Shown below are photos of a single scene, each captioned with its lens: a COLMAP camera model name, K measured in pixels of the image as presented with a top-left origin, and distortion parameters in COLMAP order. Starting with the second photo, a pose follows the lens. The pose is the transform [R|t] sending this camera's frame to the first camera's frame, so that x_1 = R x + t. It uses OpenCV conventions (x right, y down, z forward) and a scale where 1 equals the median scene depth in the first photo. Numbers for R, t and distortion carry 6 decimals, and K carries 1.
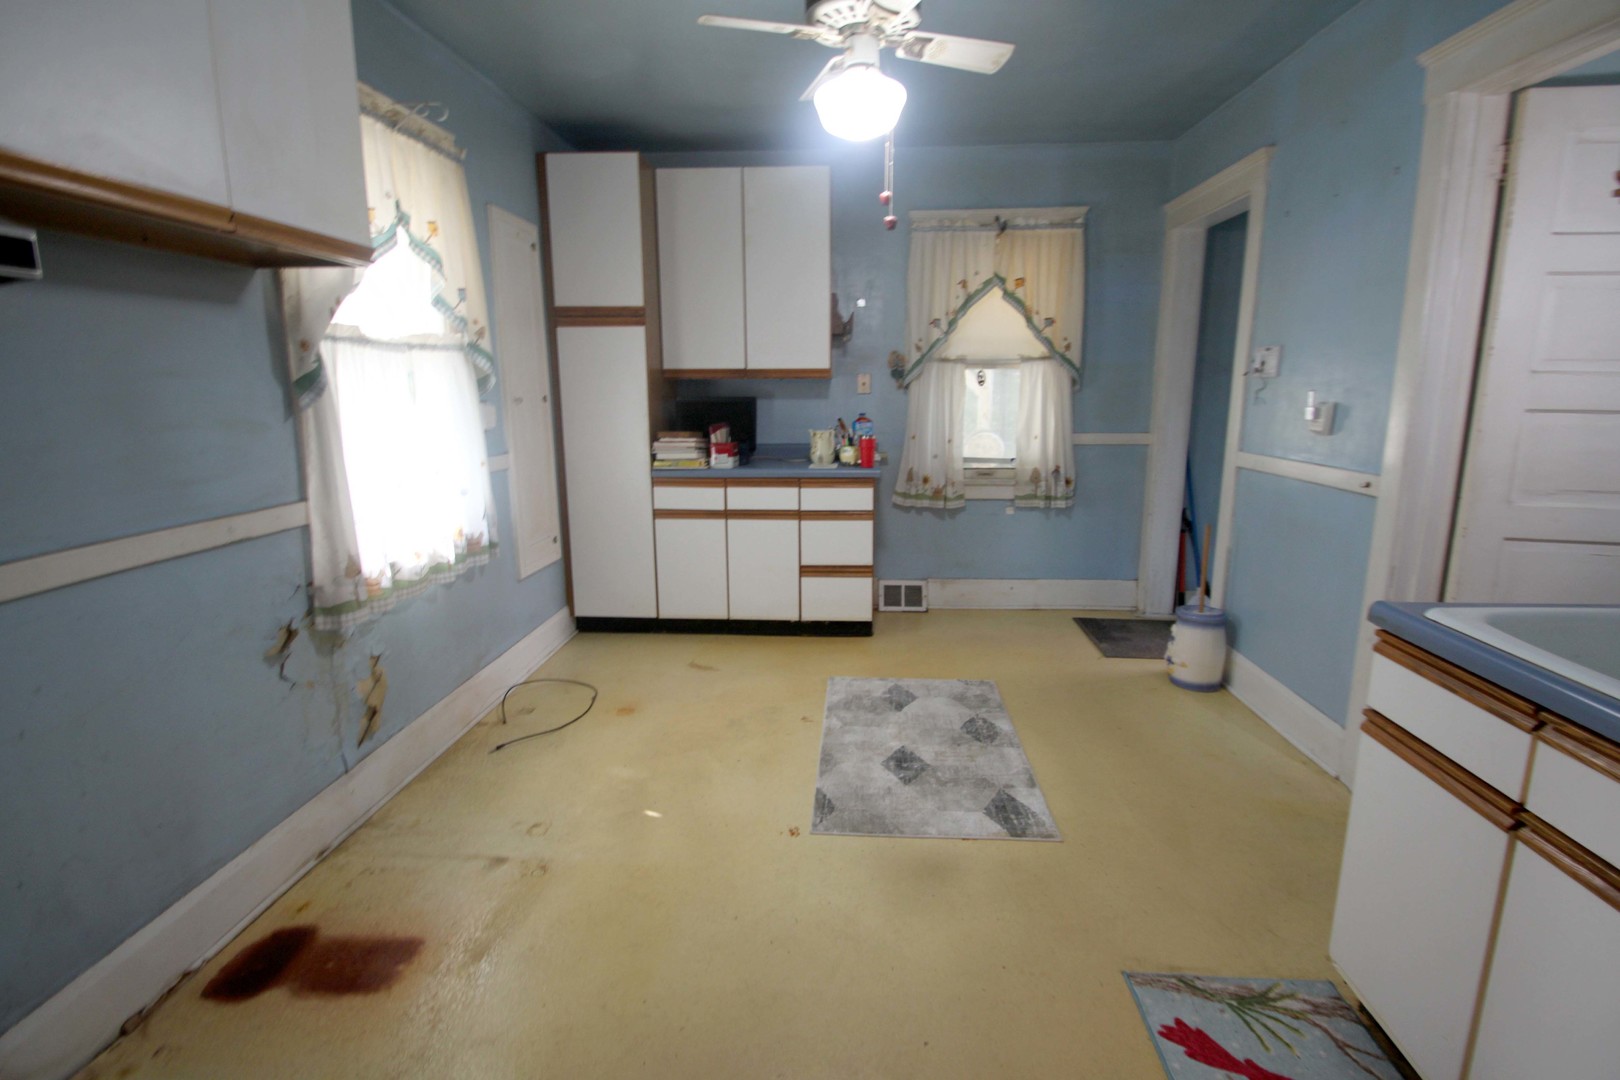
lens RADIAL K [[748.6, 0, 809.2], [0, 748.6, 526.6], [0, 0, 1]] dist [0.017841, -0.020200]
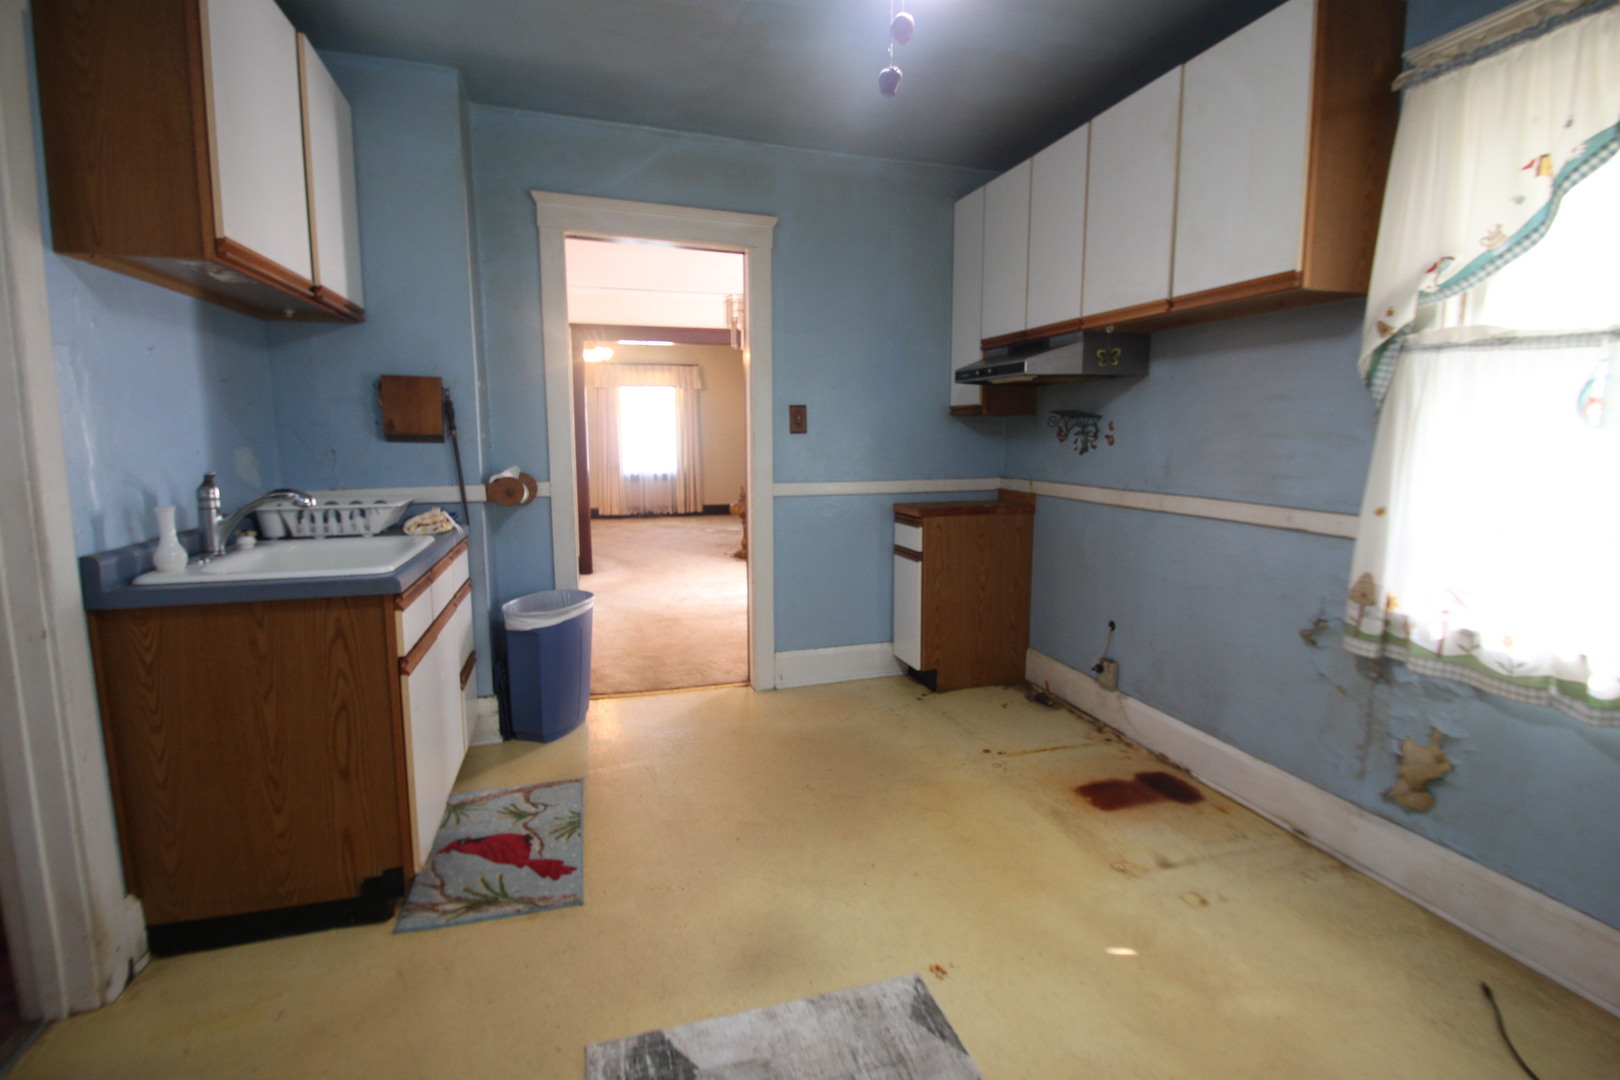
lens RADIAL K [[763.1, 0, 811.9], [0, 763.1, 525.1], [0, 0, 1]] dist [0.002026, 0.000100]
pose [[-0.935194, 0.048308, -0.350824, 0.393723], [-0.061379, 0.953549, 0.294918, -0.283464], [0.348775, 0.297339, -0.888789, 1.671969]]
